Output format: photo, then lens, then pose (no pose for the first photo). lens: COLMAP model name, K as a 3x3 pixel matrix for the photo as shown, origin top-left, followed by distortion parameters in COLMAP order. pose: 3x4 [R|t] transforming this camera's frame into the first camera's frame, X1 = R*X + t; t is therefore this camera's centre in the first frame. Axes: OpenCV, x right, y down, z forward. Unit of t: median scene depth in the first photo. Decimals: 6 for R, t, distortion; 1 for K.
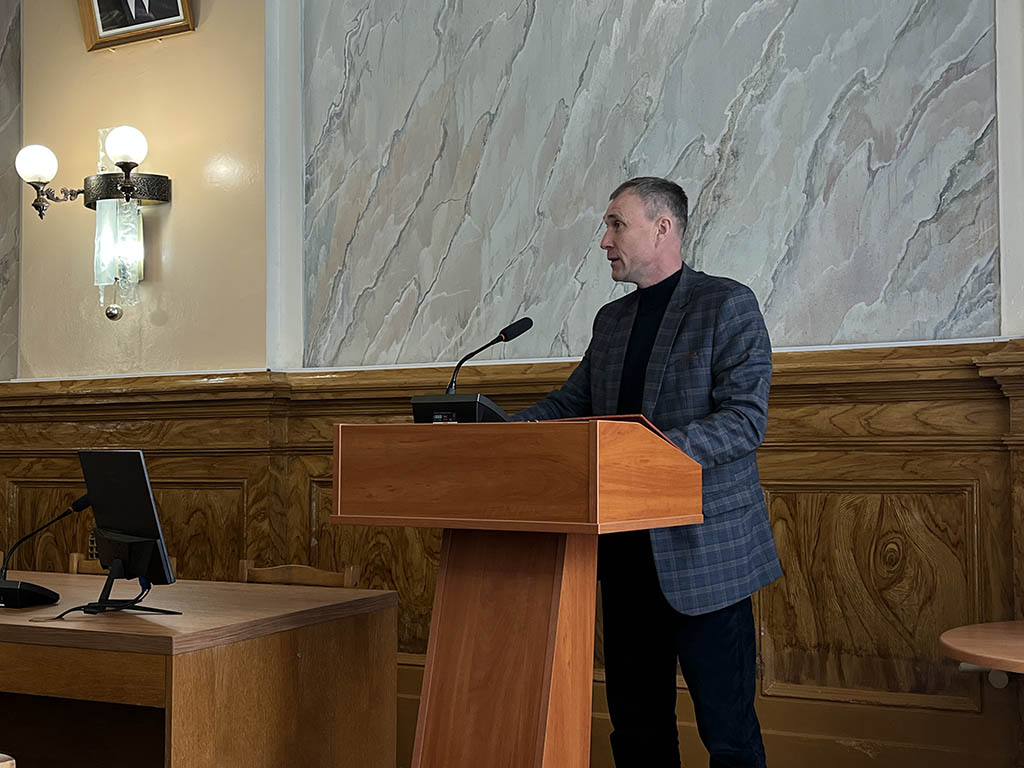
lens RADIAL K [[1258.1, 0, 516.3], [0, 1258.1, 391.0], [0, 0, 1]] dist [0.154842, -0.464716]
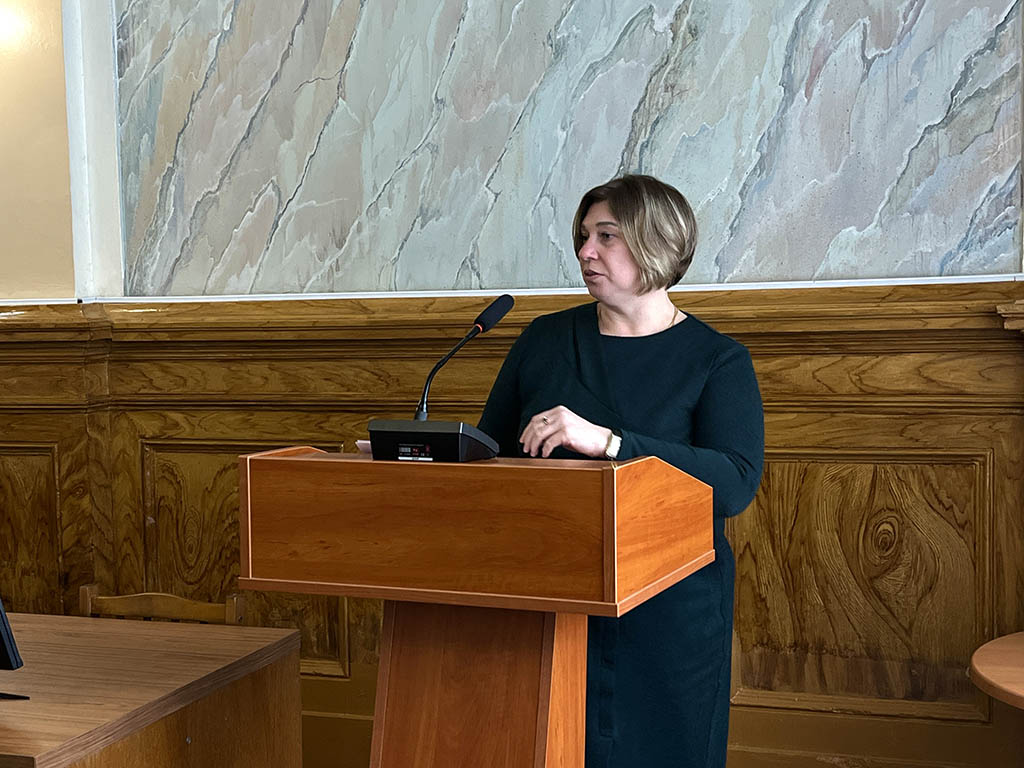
lens RADIAL K [[1486.3, 0, 514.8], [0, 1486.3, 399.2], [0, 0, 1]] dist [0.162497, -0.548277]
pose [[0.991420, -0.023747, 0.128539, -0.058026], [0.008939, 0.993374, 0.114574, -0.064456], [-0.130408, -0.112442, 0.985064, 0.071070]]
